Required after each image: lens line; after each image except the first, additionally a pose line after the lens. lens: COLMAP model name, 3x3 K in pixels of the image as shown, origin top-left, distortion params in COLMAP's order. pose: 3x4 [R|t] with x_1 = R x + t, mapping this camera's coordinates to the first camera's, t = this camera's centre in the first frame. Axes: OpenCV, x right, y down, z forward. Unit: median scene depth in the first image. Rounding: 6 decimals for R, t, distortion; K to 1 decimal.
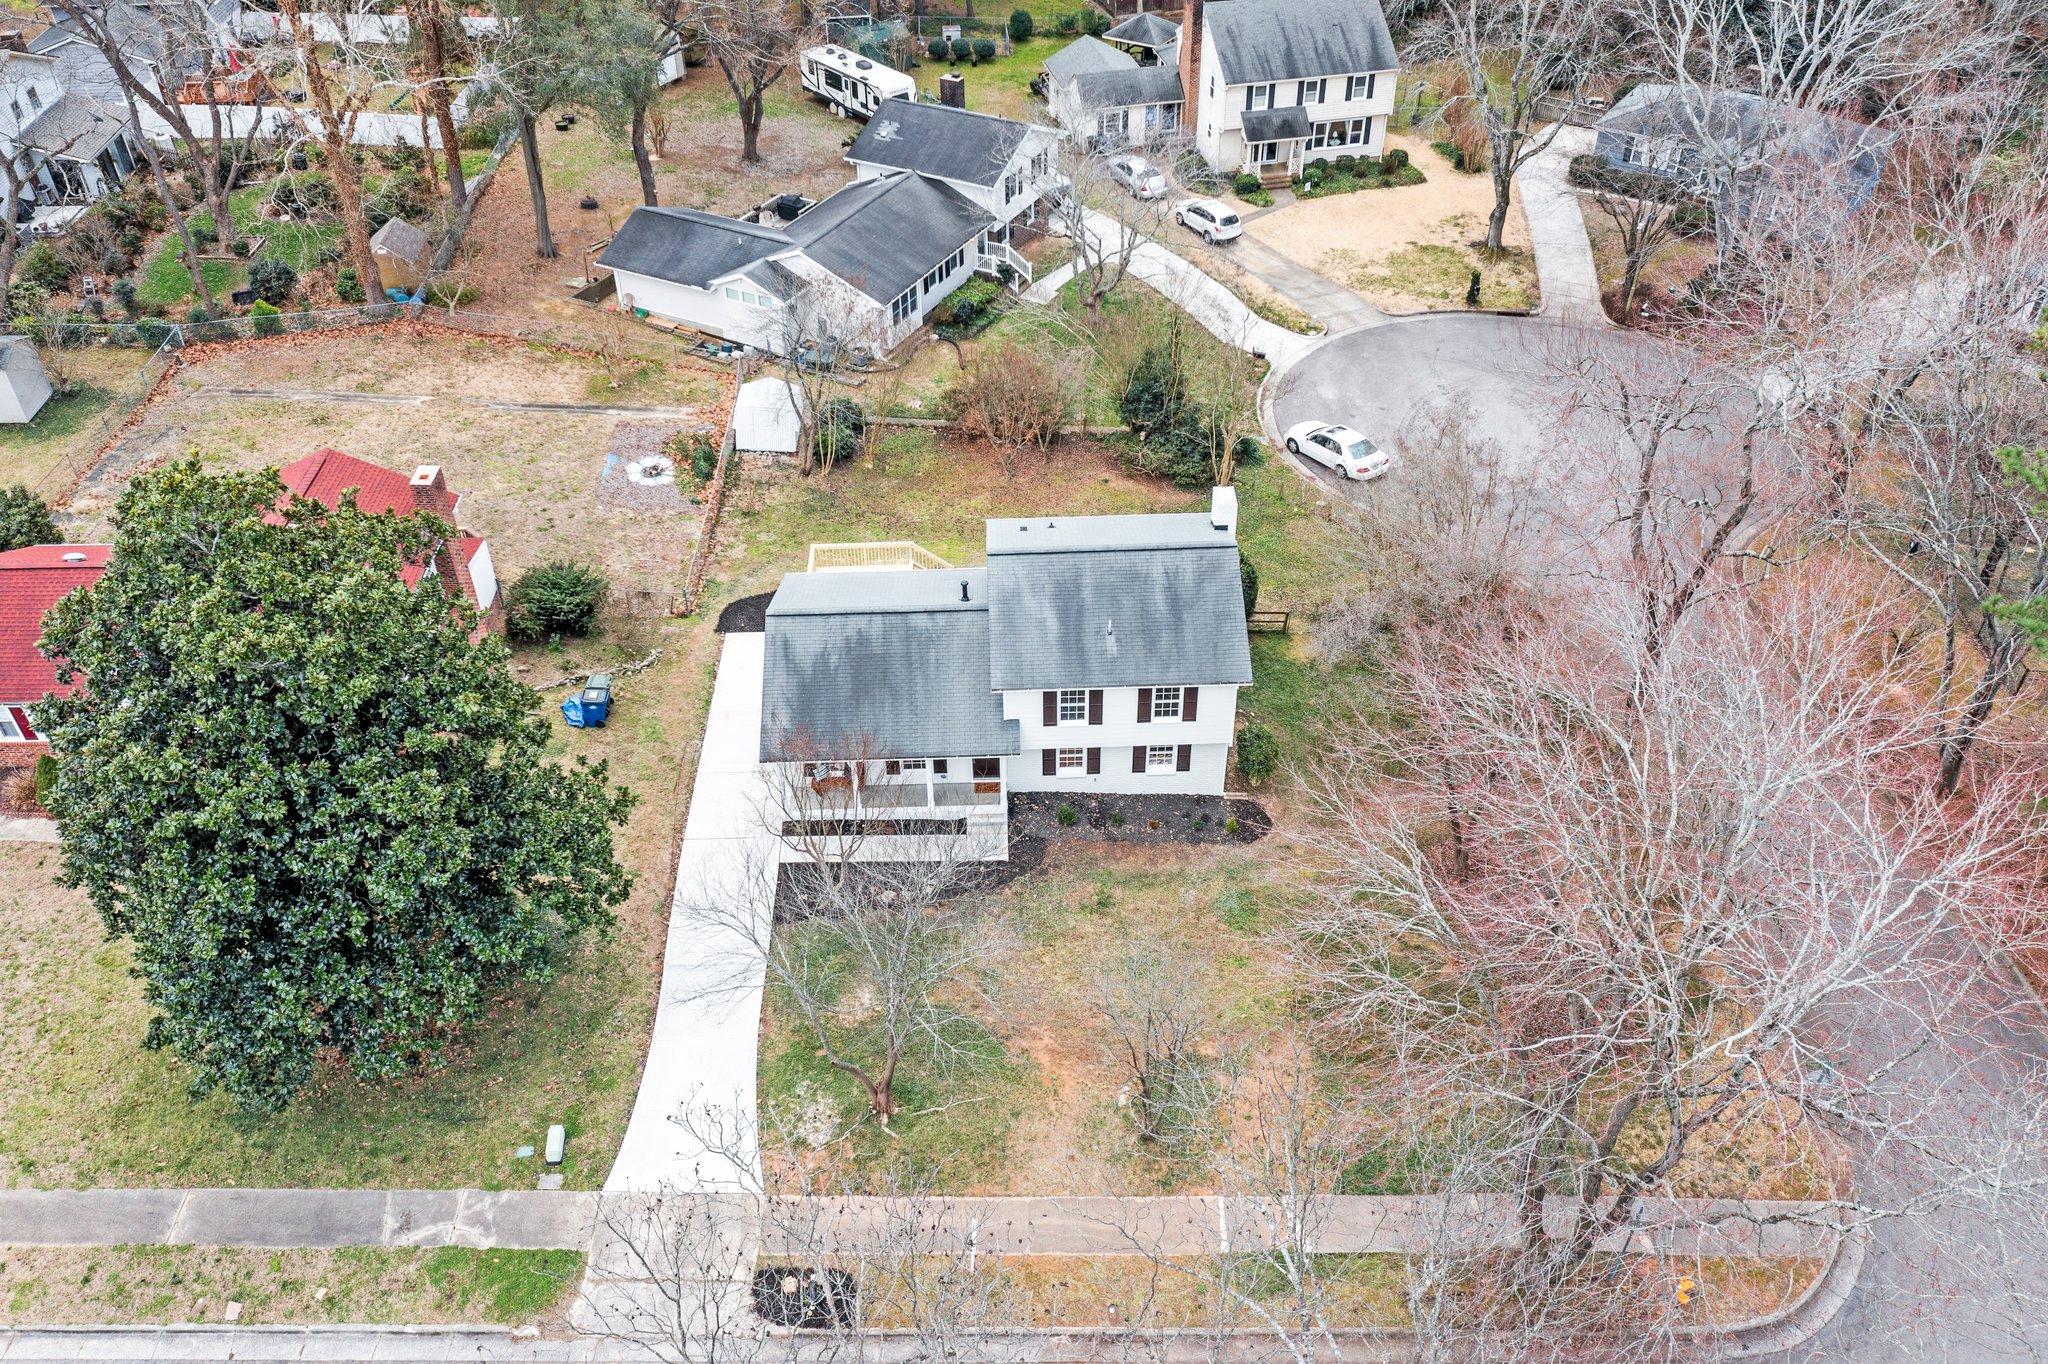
lens RADIAL K [[1607.8, 0, 1030.3], [0, 1607.8, 679.3], [0, 0, 1]] dist [-0.001451, -0.001393]
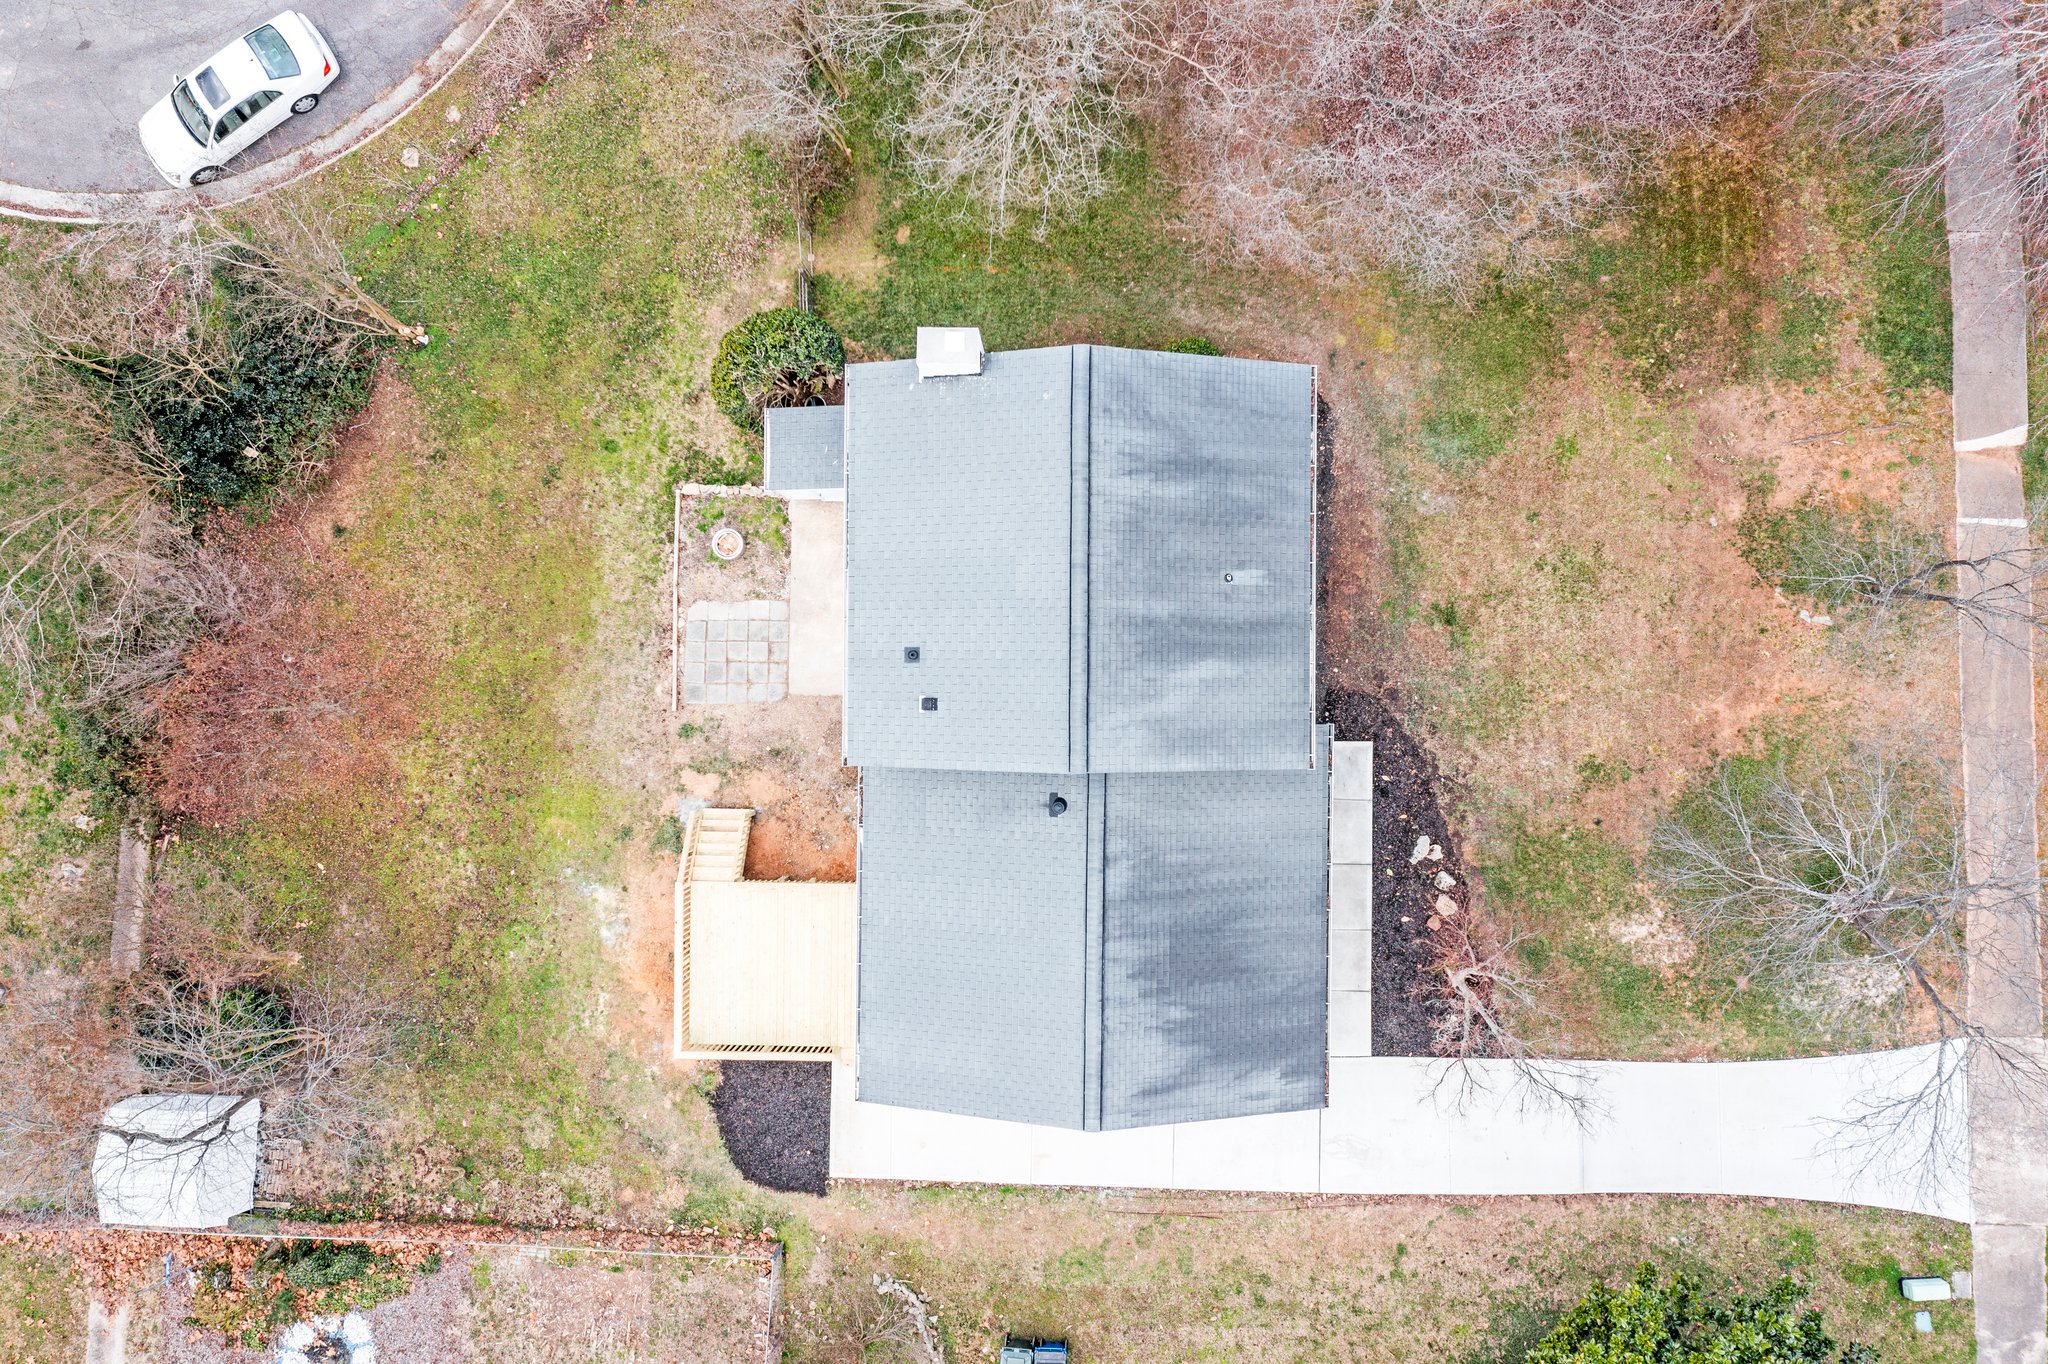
lens RADIAL K [[1641.3, 0, 1024.0], [0, 1641.3, 682.0], [0, 0, 1]] dist [-0.006599, -0.003083]
pose [[0.042750, -0.999036, 0.009999, -0.000481], [0.657703, 0.035675, 0.752432, -0.359805], [-0.752063, -0.025590, 0.658594, 0.410947]]
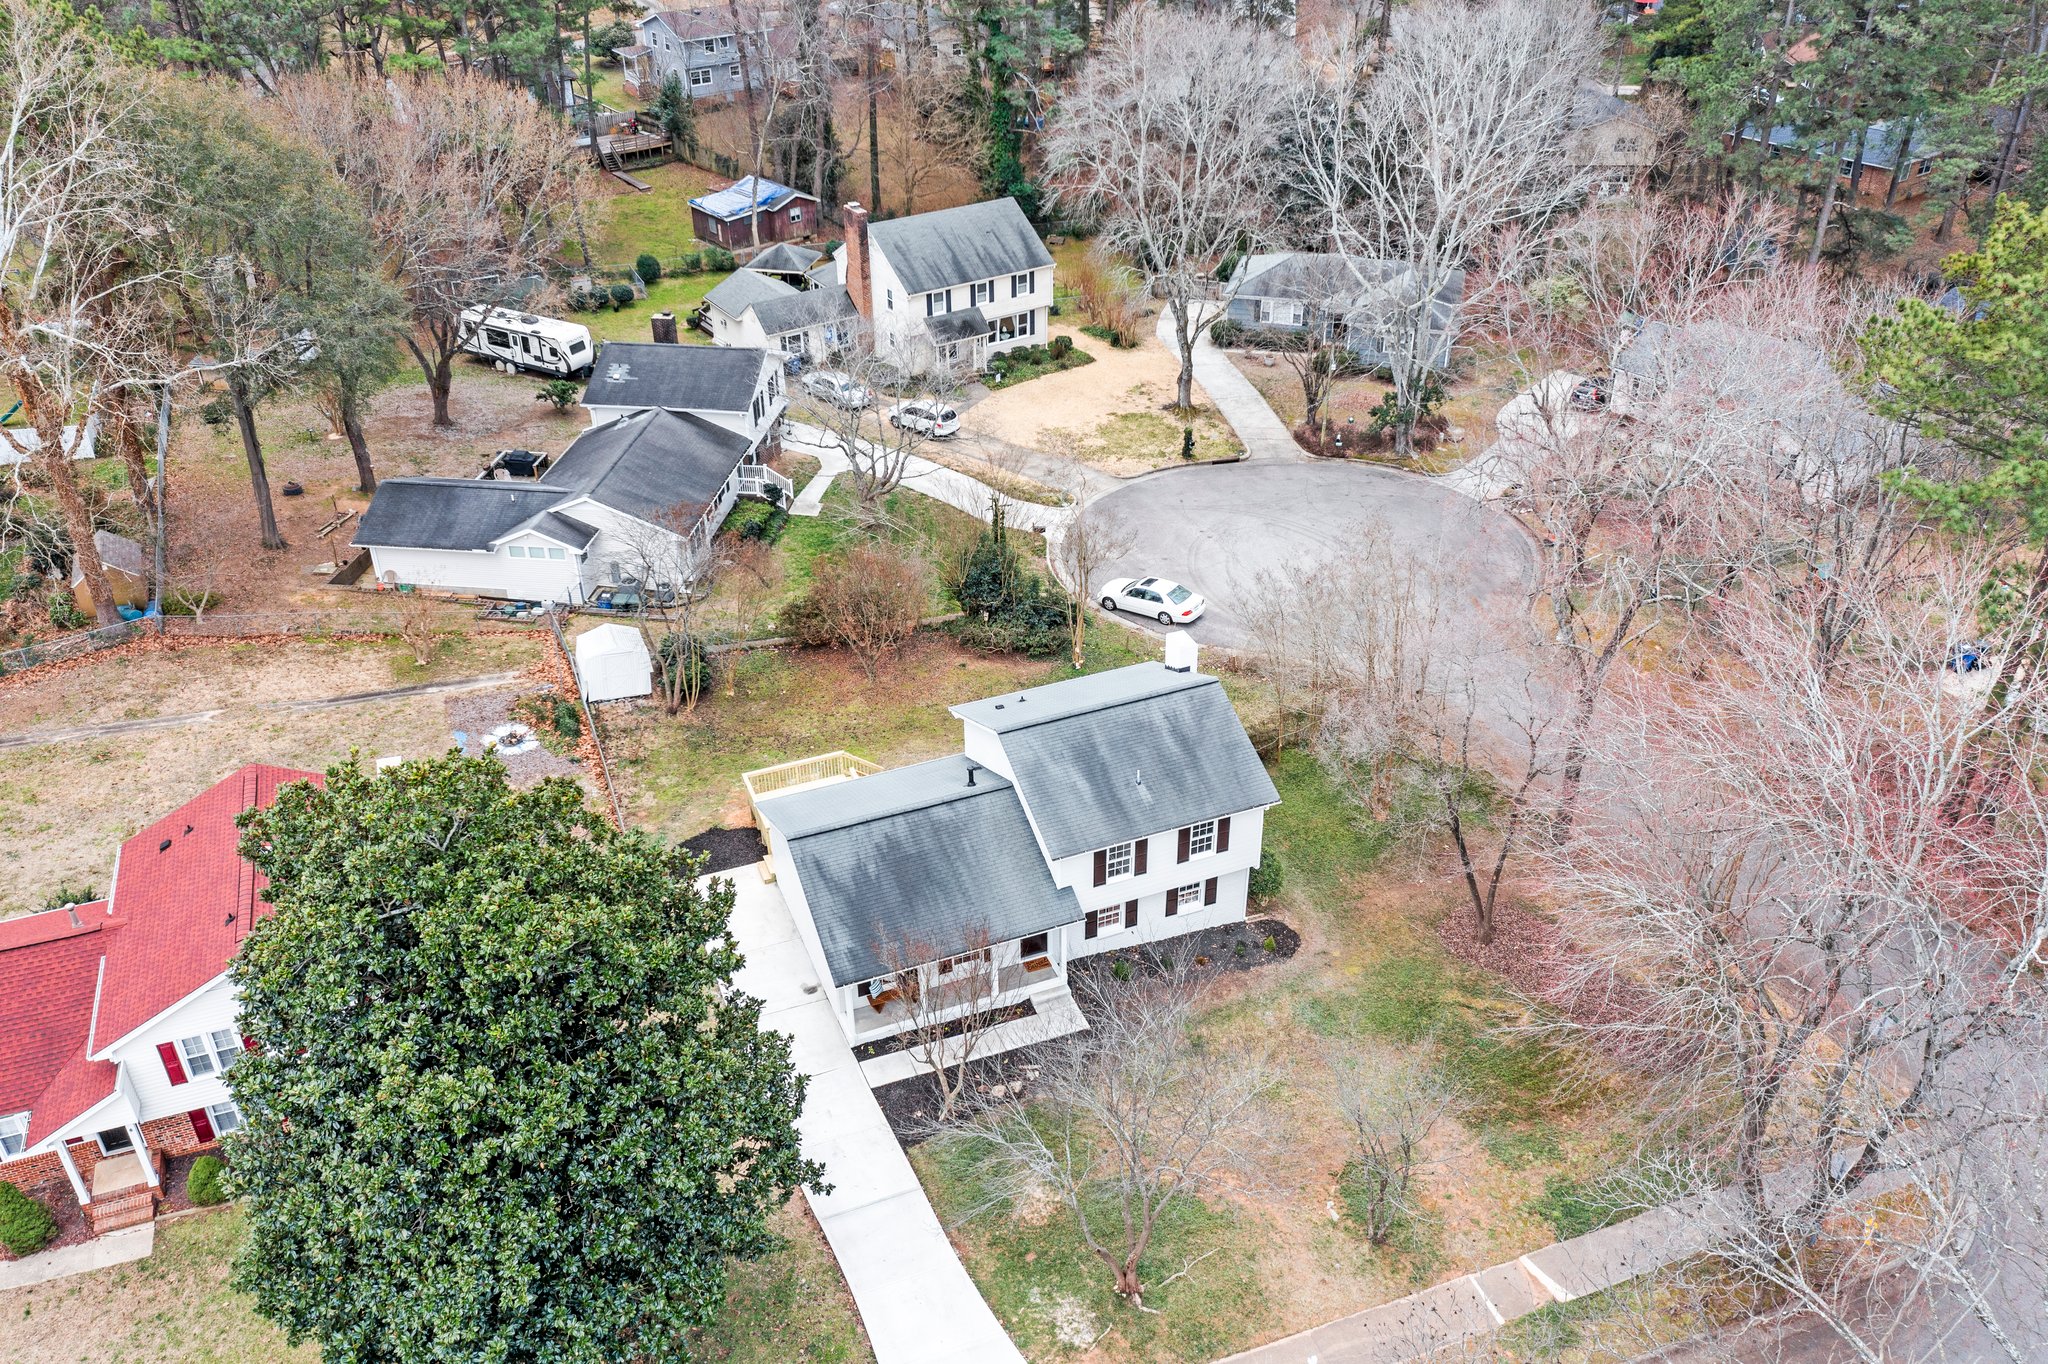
lens RADIAL K [[1607.8, 0, 1030.3], [0, 1607.8, 679.3], [0, 0, 1]] dist [-0.001451, -0.001393]
pose [[0.938762, -0.180895, 0.293262, -0.196577], [0.217951, 0.970949, -0.098767, -0.004388], [-0.266876, 0.156635, 0.950917, 0.018777]]
